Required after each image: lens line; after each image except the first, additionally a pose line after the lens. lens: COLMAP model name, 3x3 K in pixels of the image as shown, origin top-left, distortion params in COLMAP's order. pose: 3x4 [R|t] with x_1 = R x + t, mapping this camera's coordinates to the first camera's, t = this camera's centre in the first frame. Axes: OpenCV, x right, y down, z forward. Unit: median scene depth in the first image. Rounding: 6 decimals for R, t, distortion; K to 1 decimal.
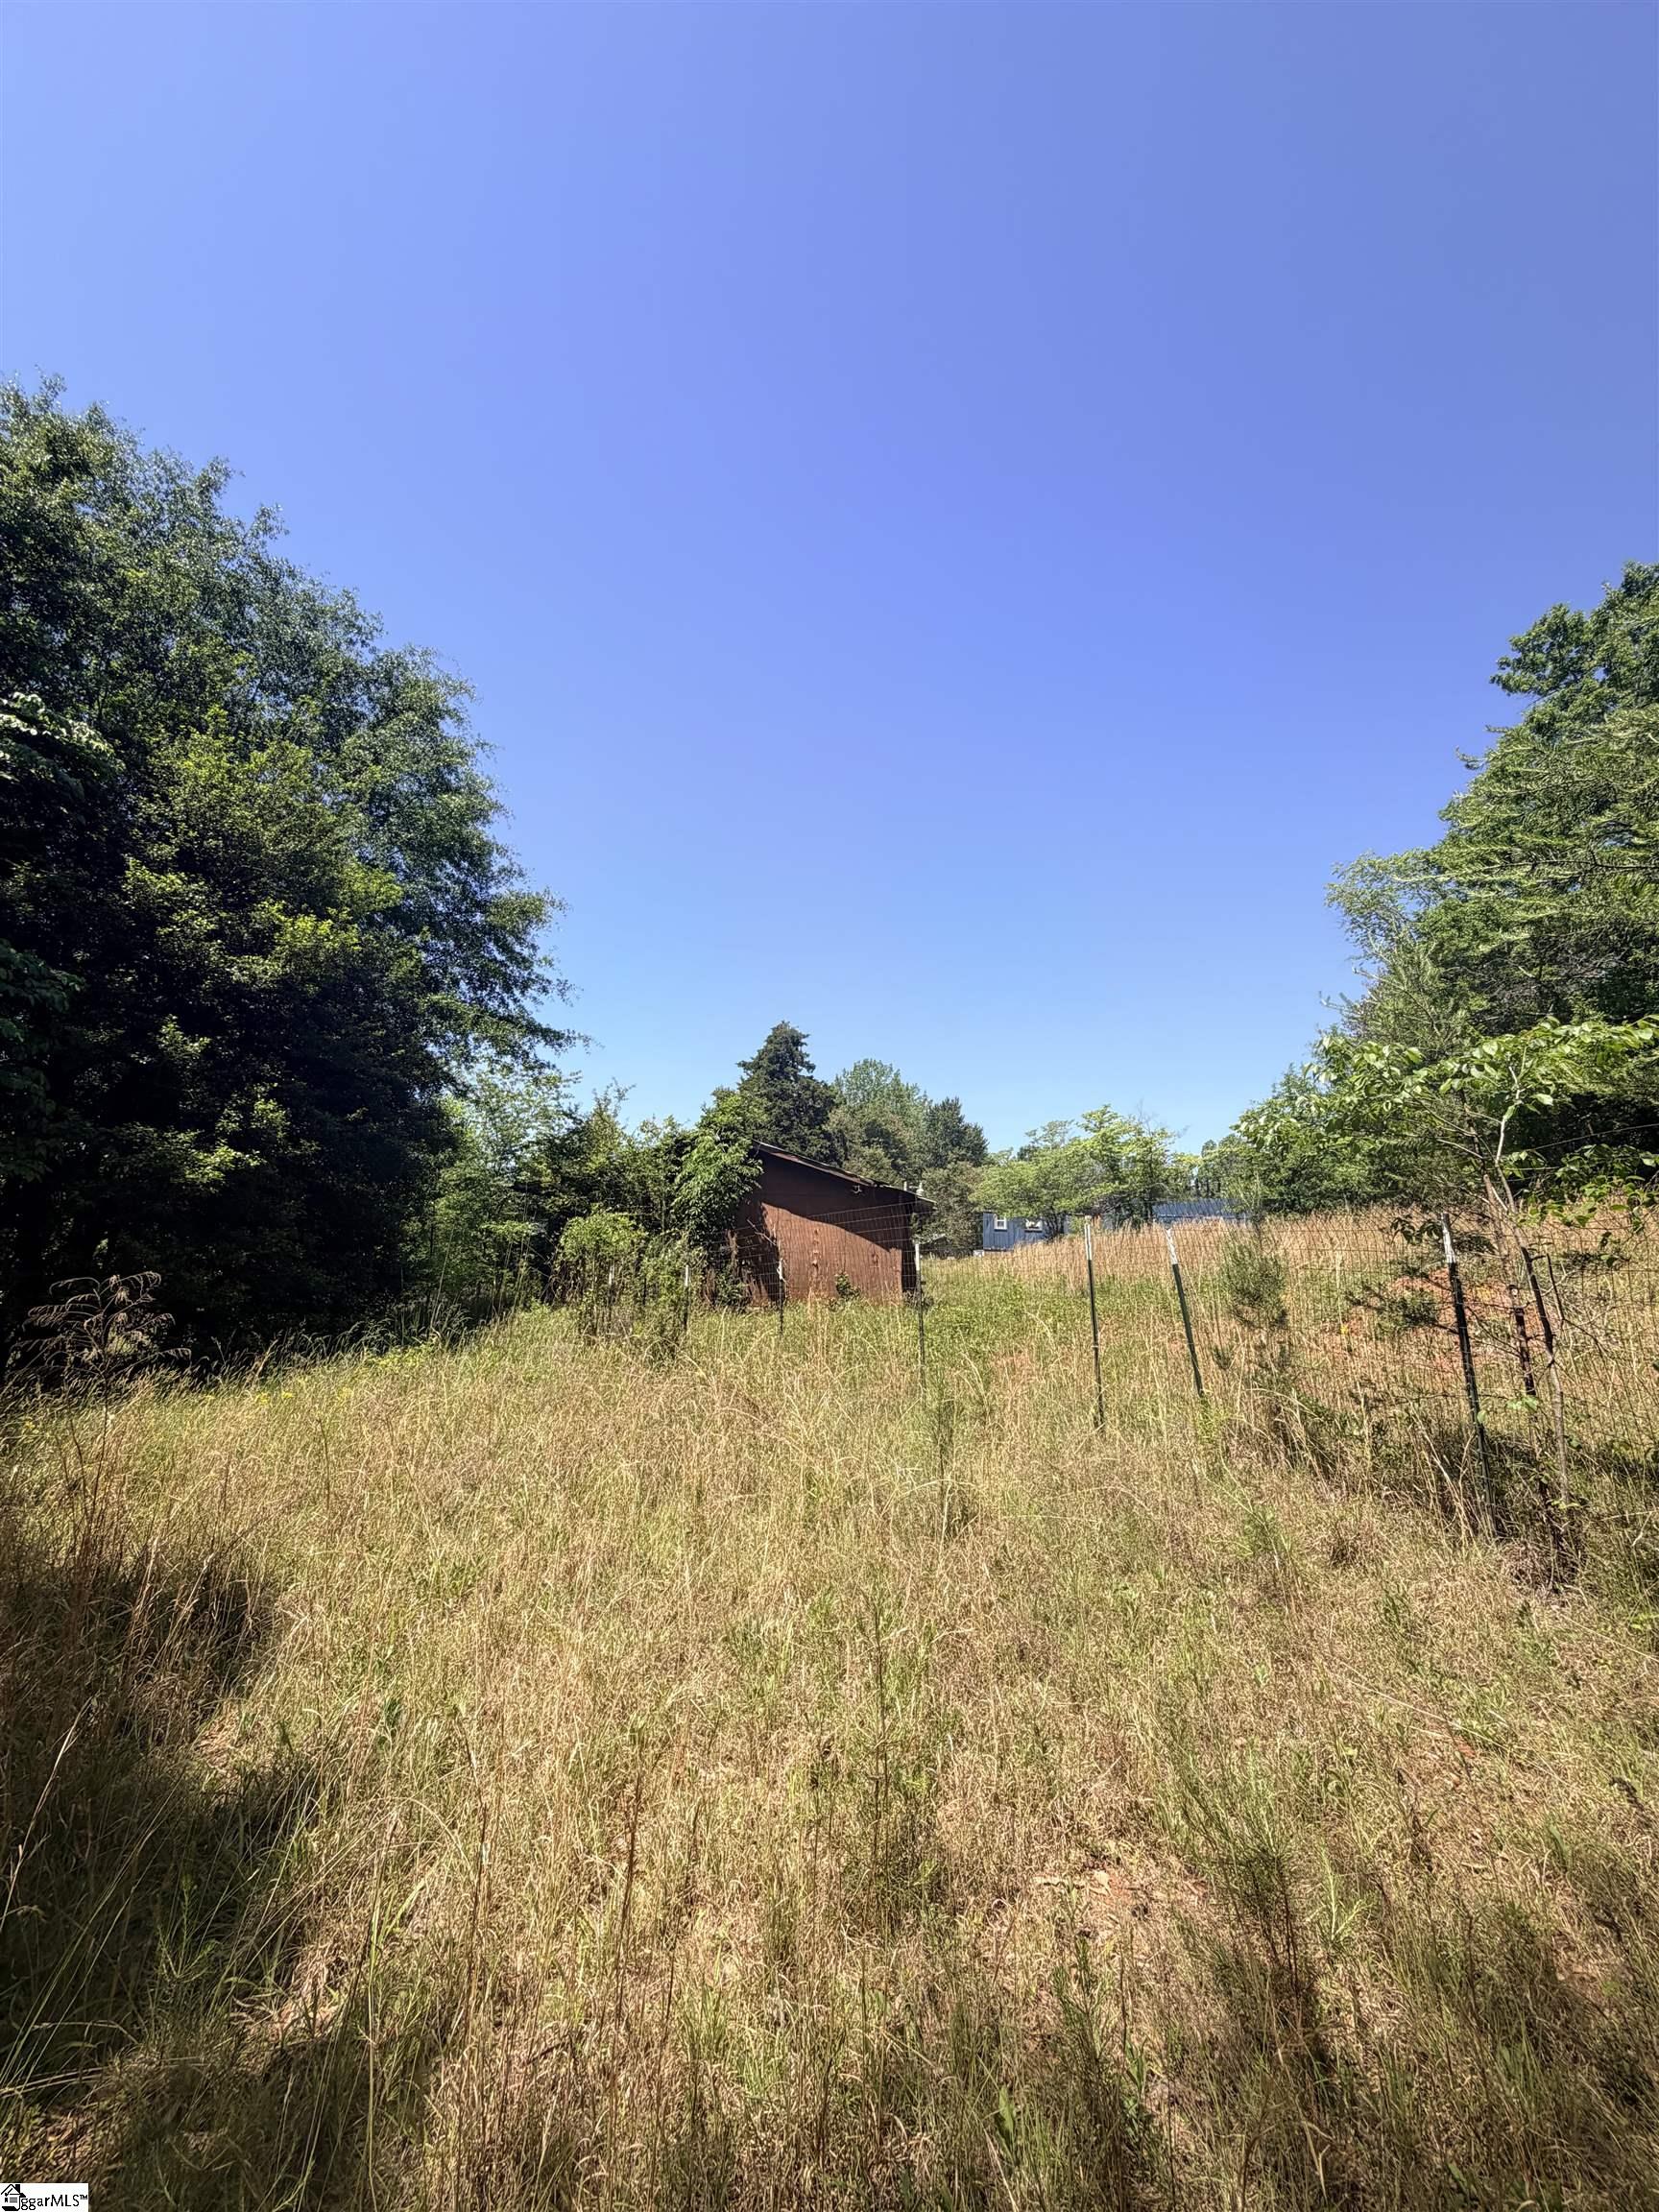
lens RADIAL K [[889.1, 0, 827.7], [0, 889.1, 1106.9], [0, 0, 1]] dist [-0.000229, -0.000001]
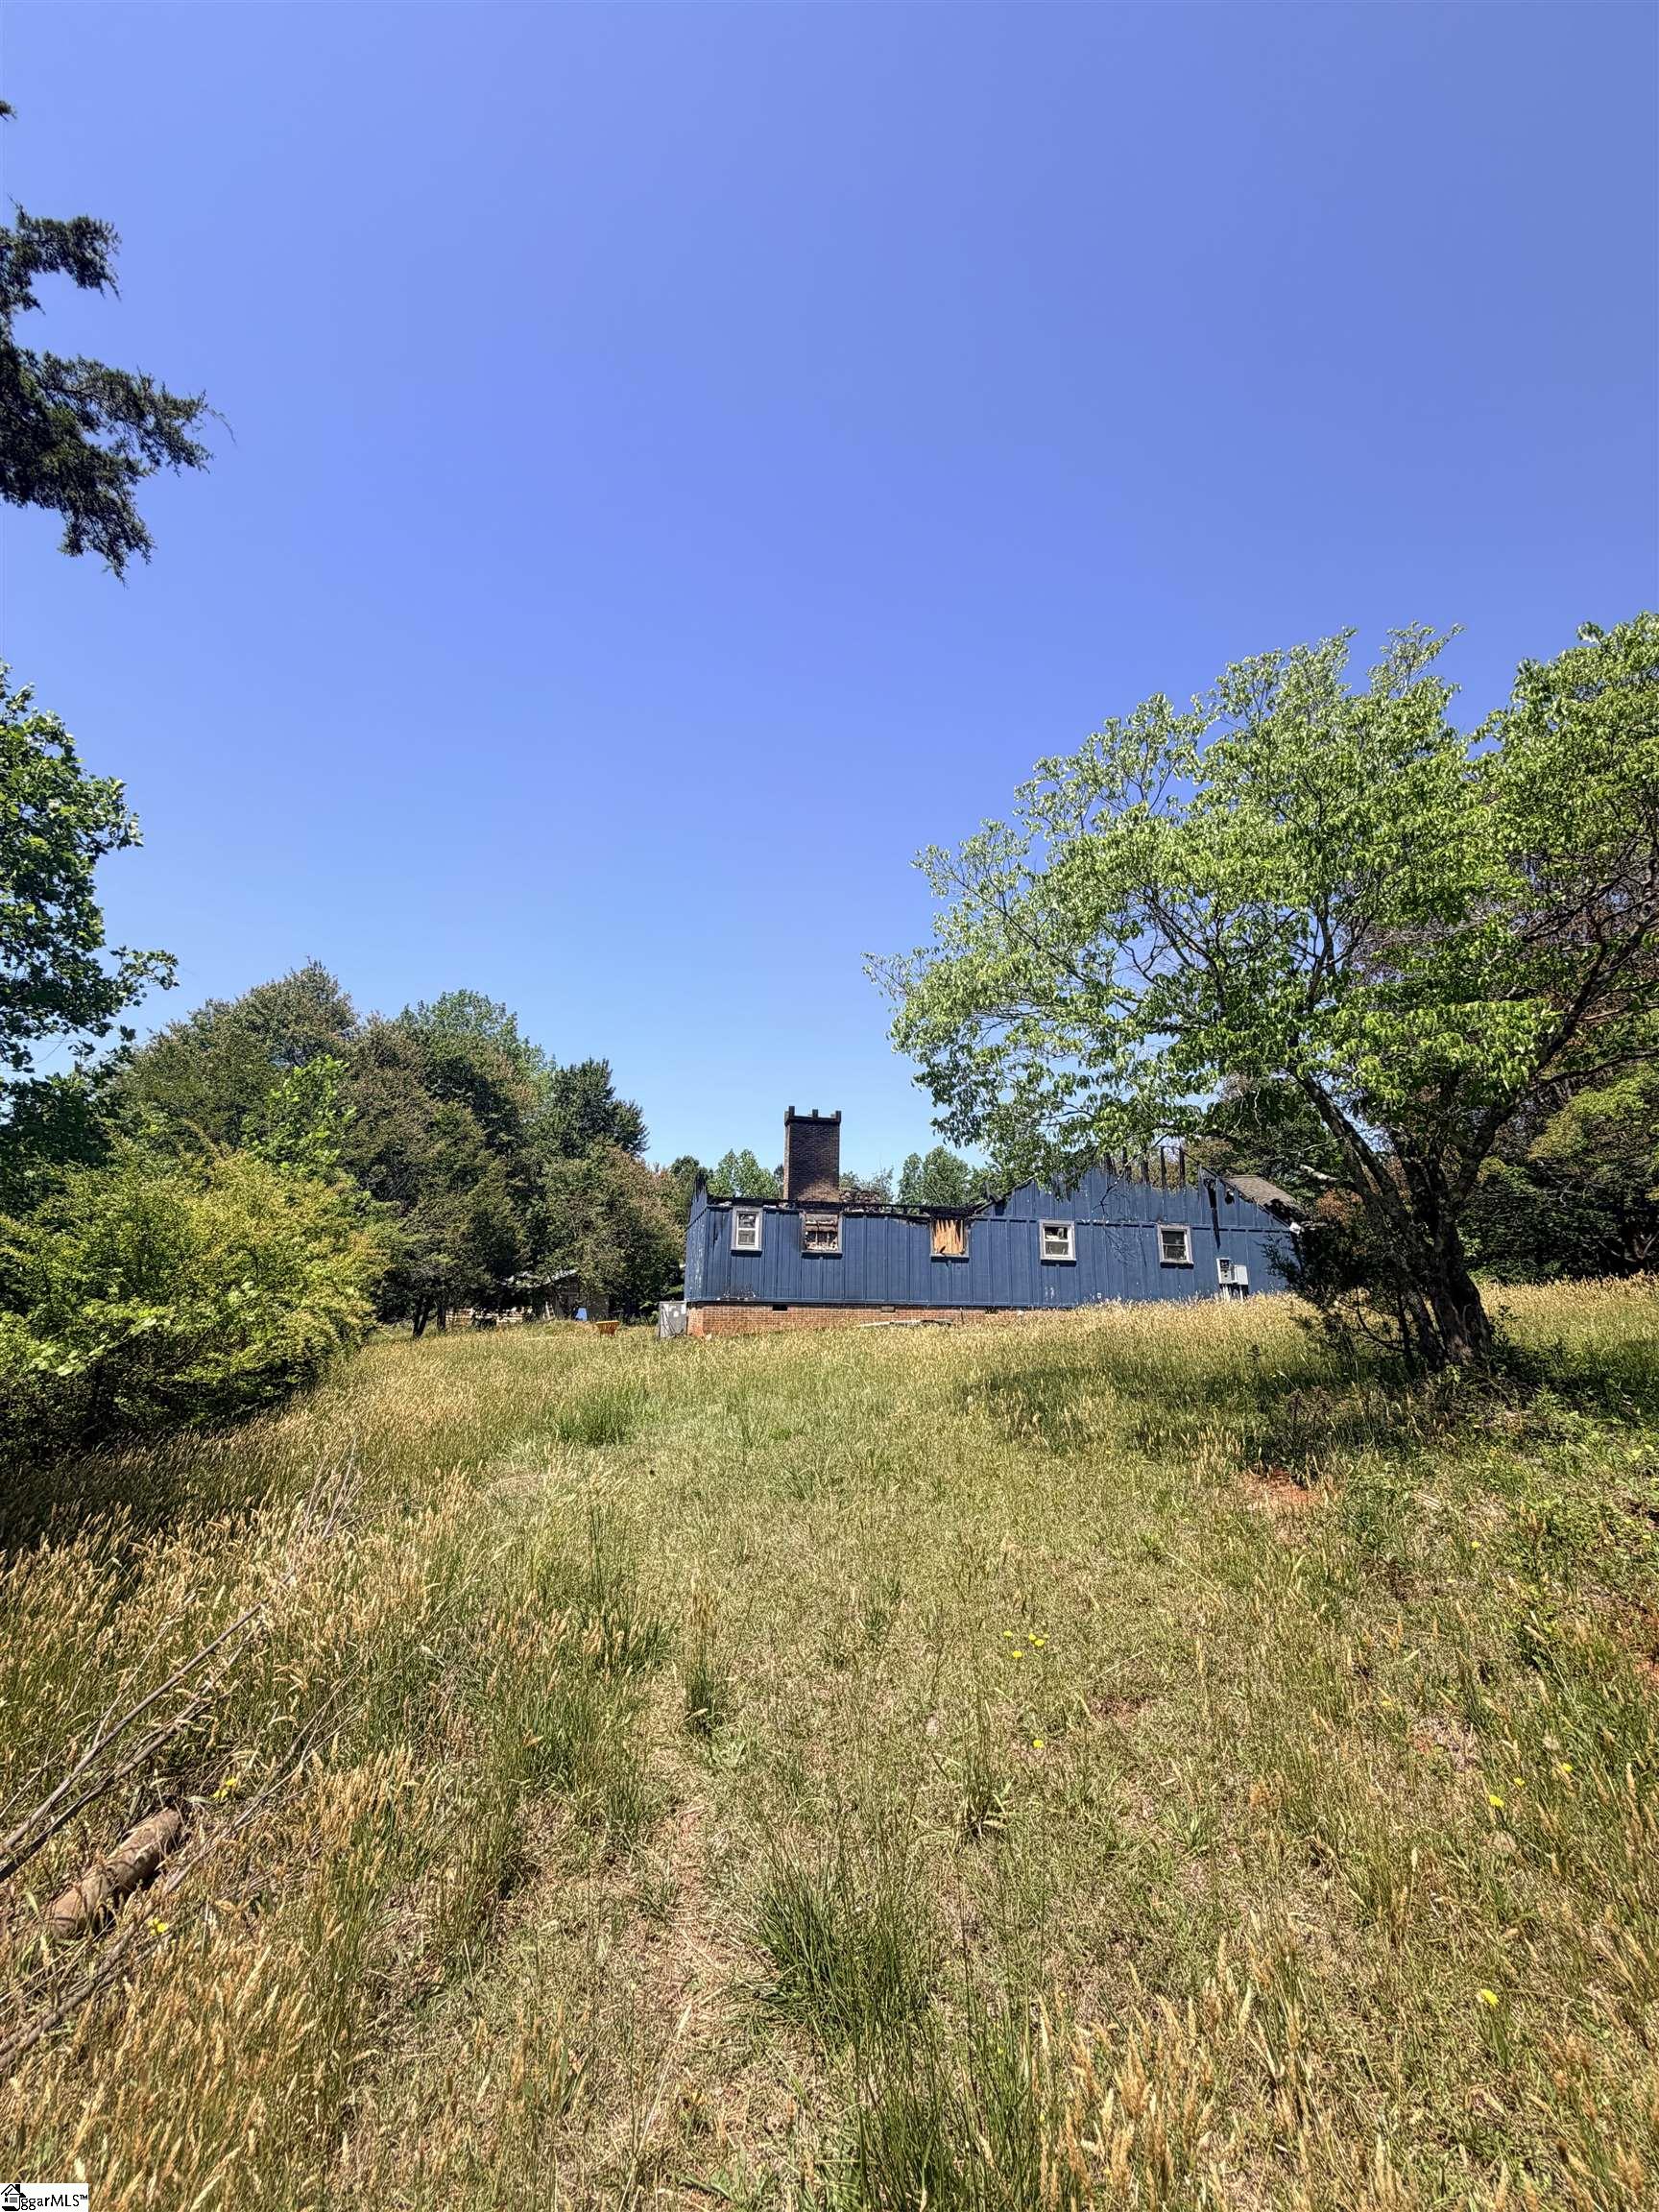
lens RADIAL K [[889.1, 0, 826.6], [0, 889.1, 1104.0], [0, 0, 1]] dist [-0.000229, -0.000001]
pose [[0.911746, 0.080117, 0.402865, 0.033541], [-0.061632, 0.996373, -0.058664, 0.050922], [-0.406104, 0.028657, 0.913377, 0.345329]]
